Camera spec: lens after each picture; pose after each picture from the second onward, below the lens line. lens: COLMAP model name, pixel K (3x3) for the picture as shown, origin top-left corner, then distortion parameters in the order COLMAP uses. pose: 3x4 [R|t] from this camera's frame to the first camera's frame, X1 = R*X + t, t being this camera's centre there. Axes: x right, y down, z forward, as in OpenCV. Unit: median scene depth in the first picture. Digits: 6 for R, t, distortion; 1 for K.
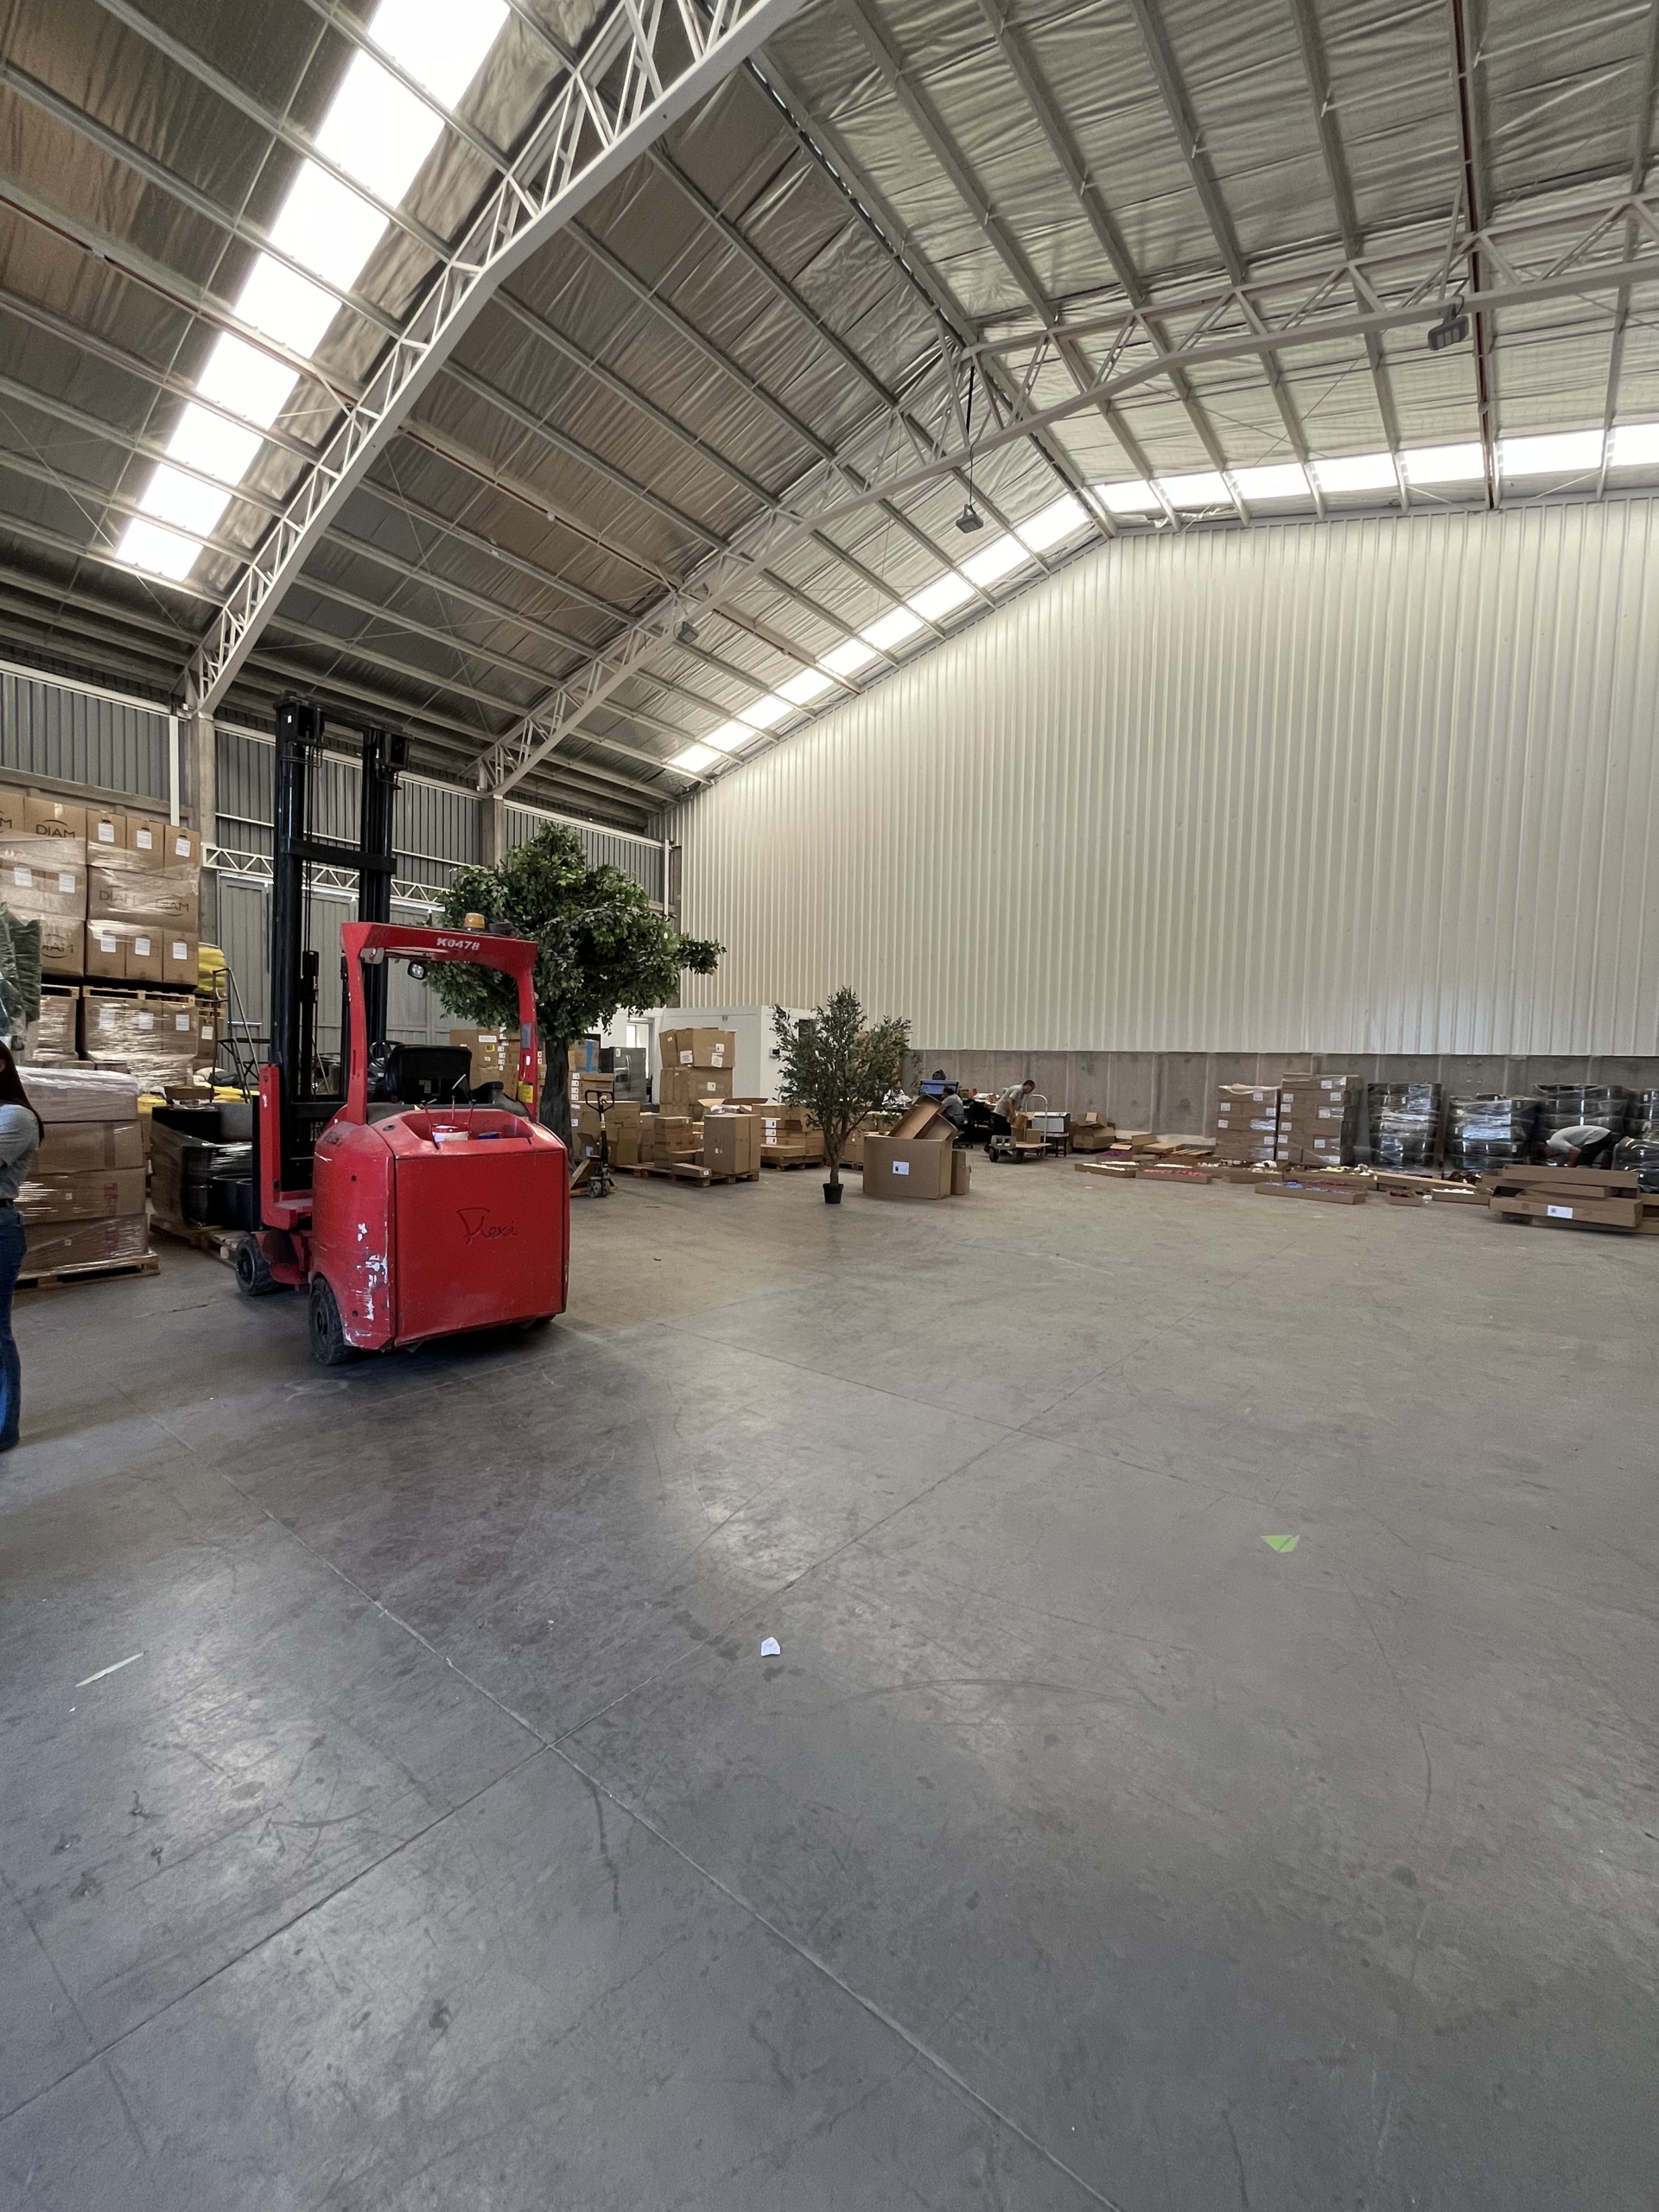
lens RADIAL K [[889.5, 0, 832.0], [0, 889.5, 1110.7], [0, 0, 1]] dist [-0.003168, -0.000412]
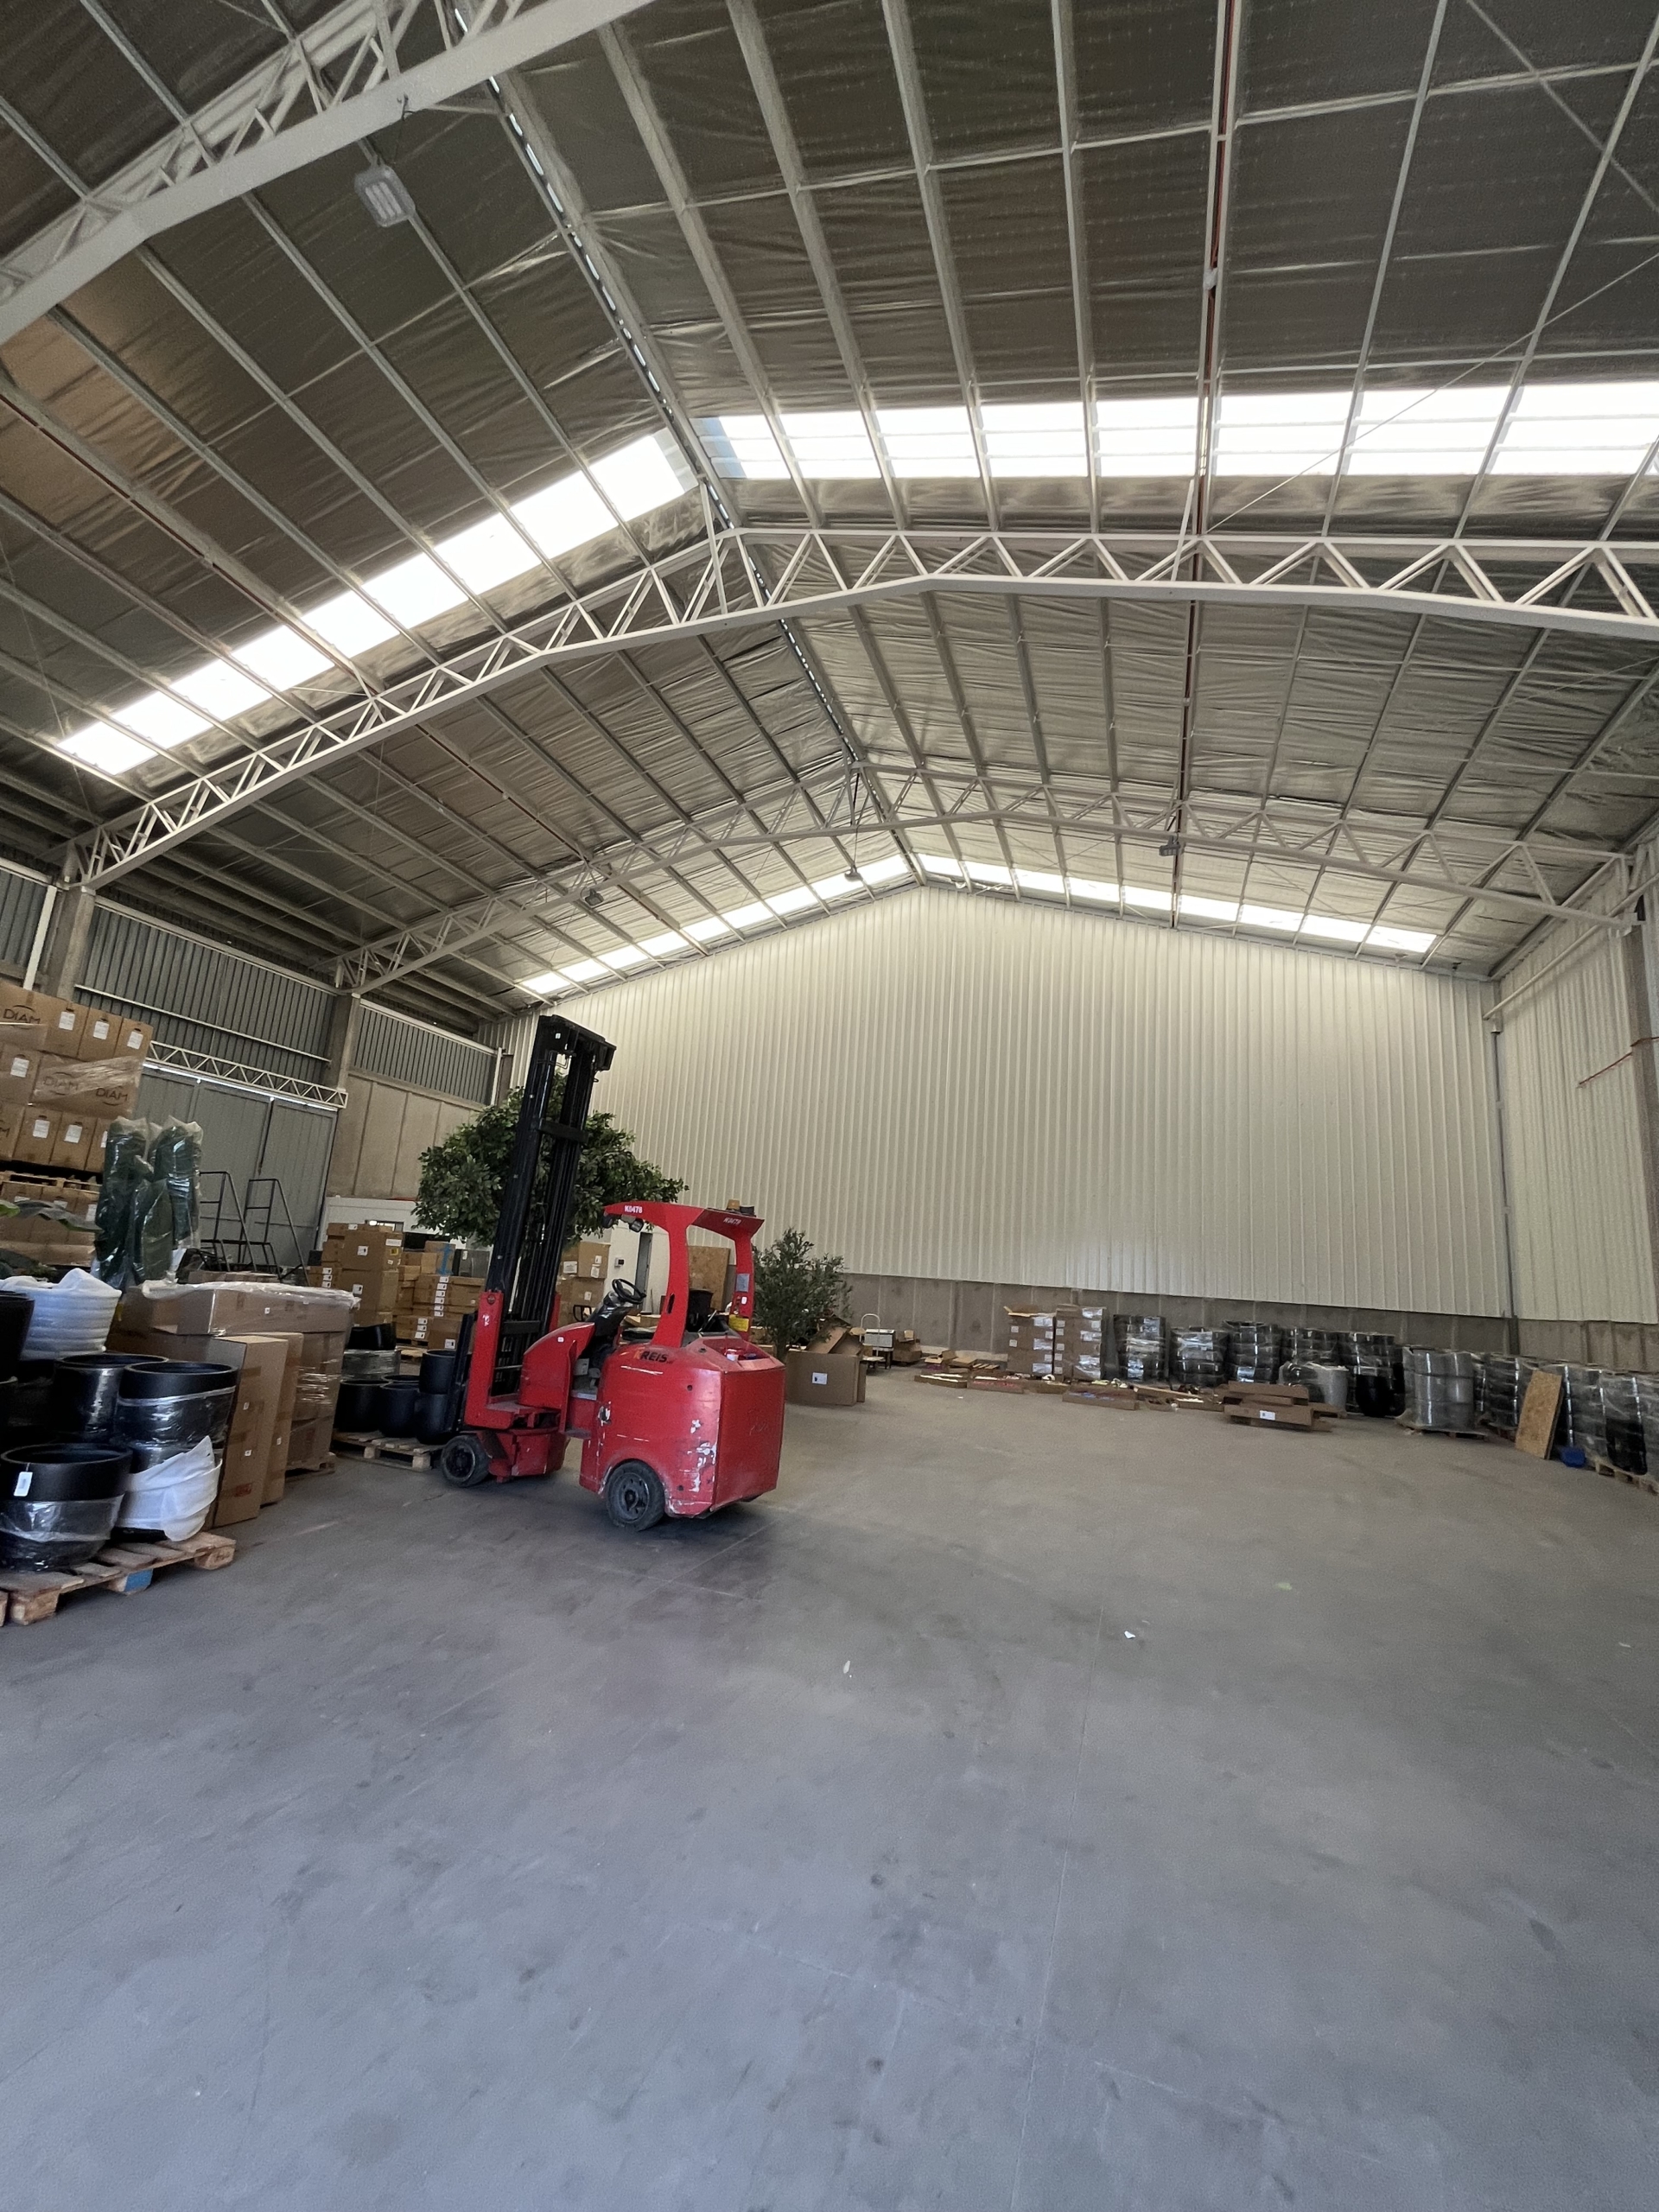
lens RADIAL K [[889.5, 0, 826.2], [0, 889.5, 1112.4], [0, 0, 1]] dist [-0.003168, -0.000412]
pose [[0.946748, 0.102447, 0.305241, -0.233930], [-0.032667, 0.973701, -0.225476, -0.011285], [-0.320313, 0.203498, 0.925196, -0.141176]]
